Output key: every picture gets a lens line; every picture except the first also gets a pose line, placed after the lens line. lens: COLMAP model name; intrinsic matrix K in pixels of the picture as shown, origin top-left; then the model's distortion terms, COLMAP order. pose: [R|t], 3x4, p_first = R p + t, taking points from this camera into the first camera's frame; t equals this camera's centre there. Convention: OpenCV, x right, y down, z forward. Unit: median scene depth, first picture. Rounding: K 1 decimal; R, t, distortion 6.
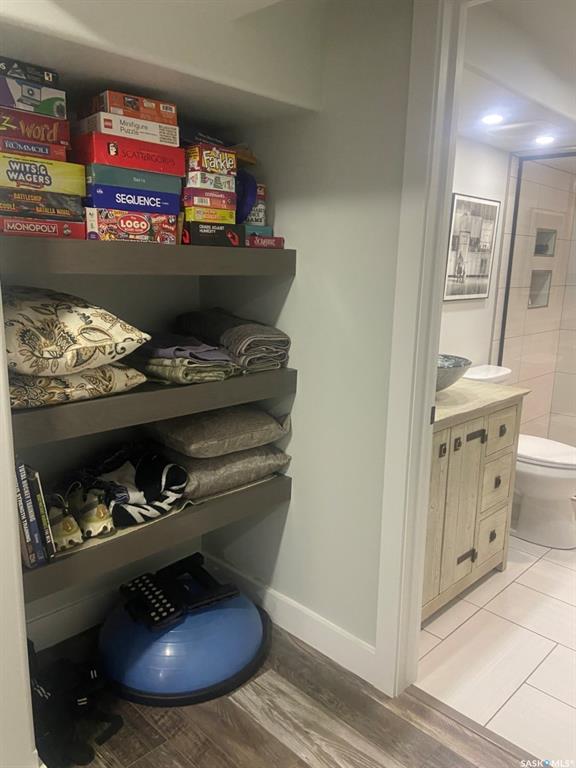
lens RADIAL K [[575.3, 0, 288.0], [0, 575.3, 384.0], [0, 0, 1]] dist [0.129780, -0.157233]
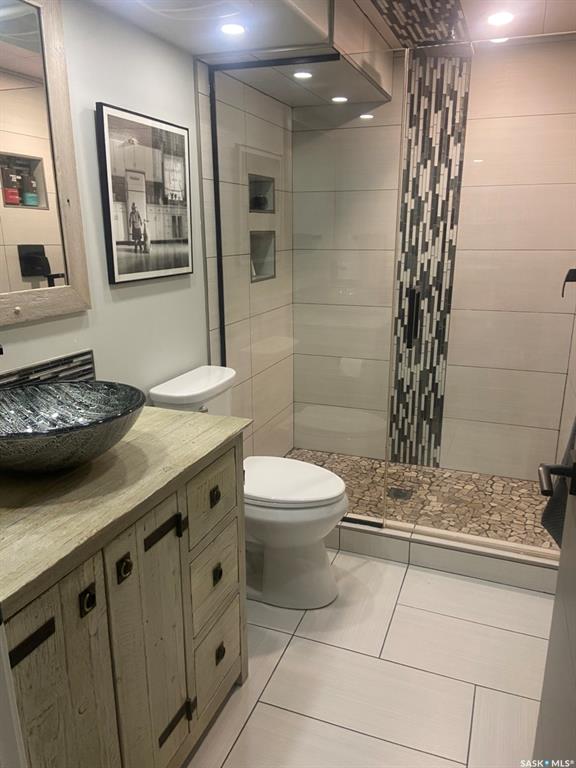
lens RADIAL K [[575.3, 0, 288.0], [0, 575.3, 384.0], [0, 0, 1]] dist [0.129780, -0.157233]
pose [[0.916696, -0.127294, 0.378767, 0.179788], [0.102657, 0.991110, 0.084636, -0.066909], [-0.386173, -0.038703, 0.921614, 0.332519]]
